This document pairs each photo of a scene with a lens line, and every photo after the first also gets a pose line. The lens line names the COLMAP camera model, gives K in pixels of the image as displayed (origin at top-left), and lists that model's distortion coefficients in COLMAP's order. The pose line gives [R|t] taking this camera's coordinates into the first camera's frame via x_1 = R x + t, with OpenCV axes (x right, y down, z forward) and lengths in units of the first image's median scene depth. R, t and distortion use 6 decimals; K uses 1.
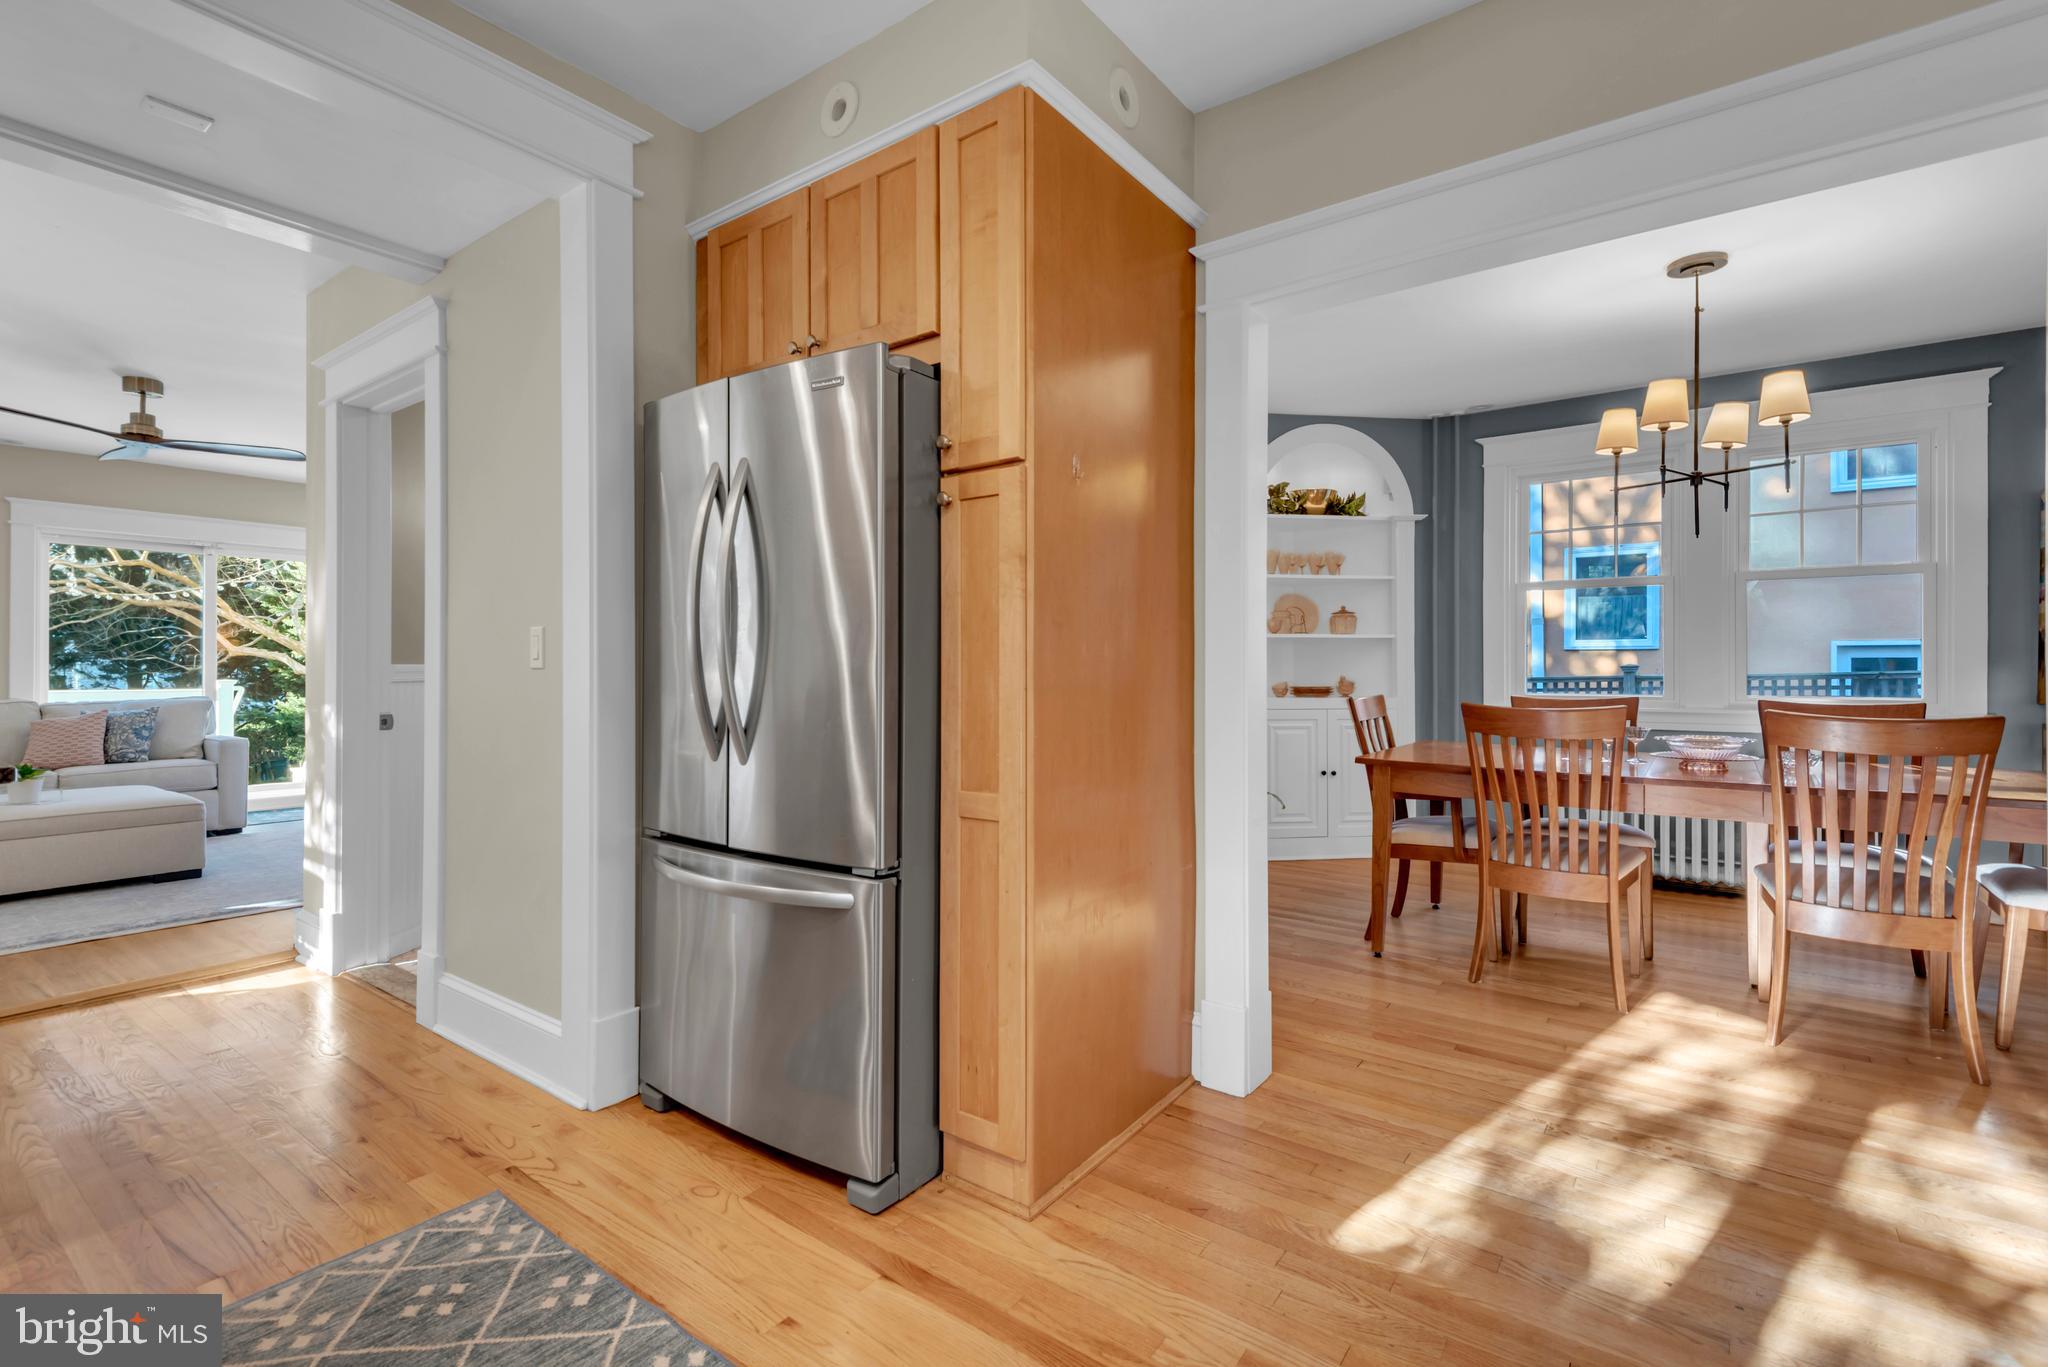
lens RADIAL K [[923.9, 0, 1019.1], [0, 923.9, 668.6], [0, 0, 1]] dist [0.028241, -0.010426]
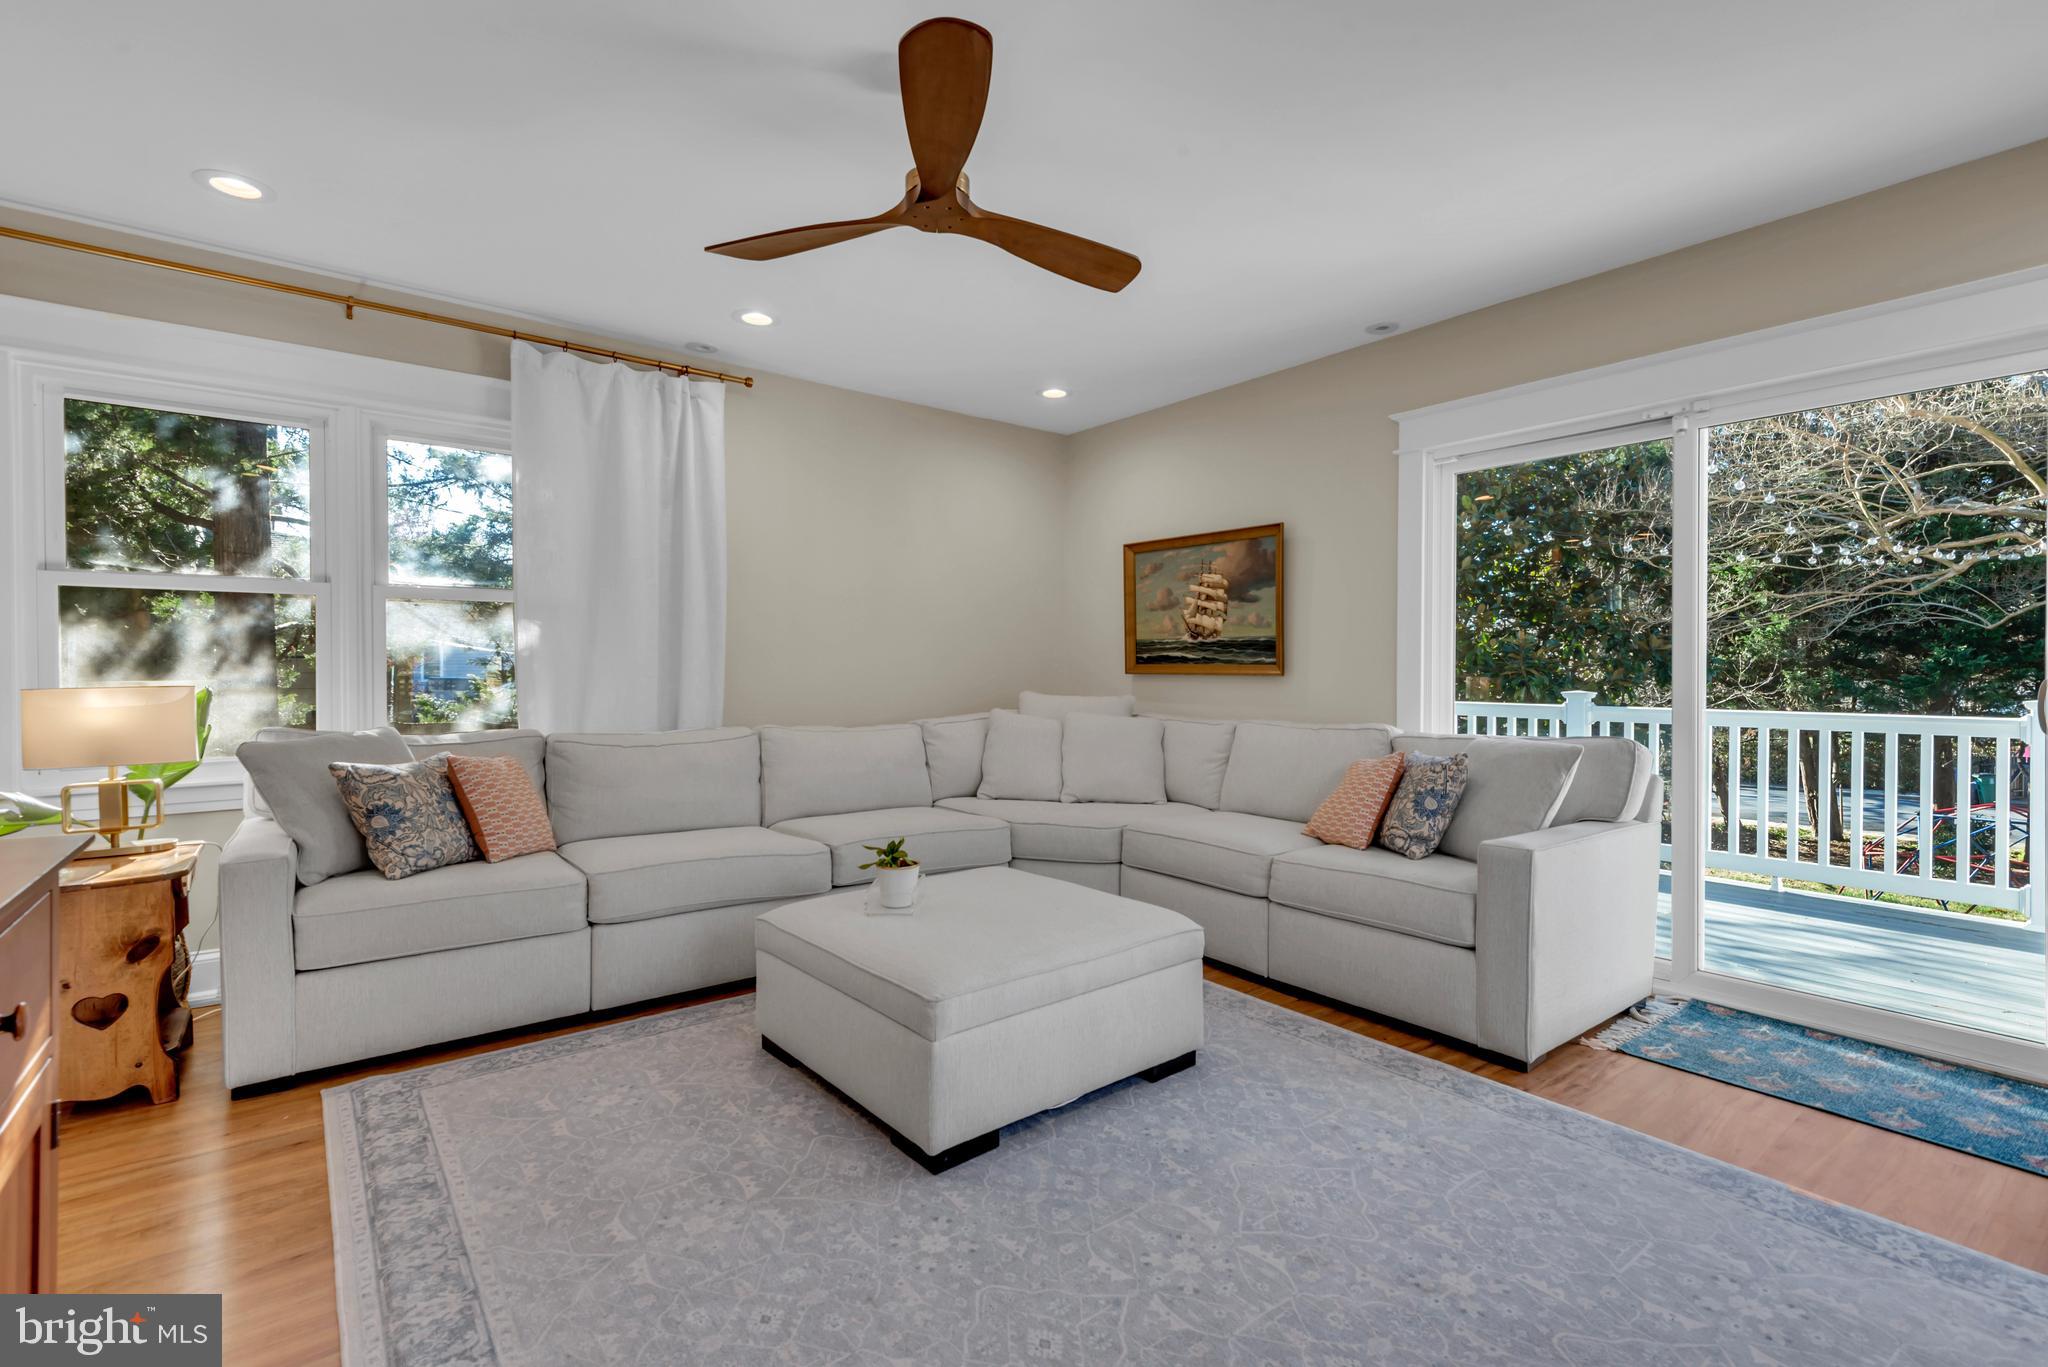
lens RADIAL K [[923.9, 0, 1027.4], [0, 923.9, 668.4], [0, 0, 1]] dist [0.028241, -0.010426]
pose [[-0.294066, -0.004149, -0.955776, -0.461826], [0.001323, 0.999988, -0.004748, -0.003536], [0.955784, -0.002660, -0.294057, 1.148121]]
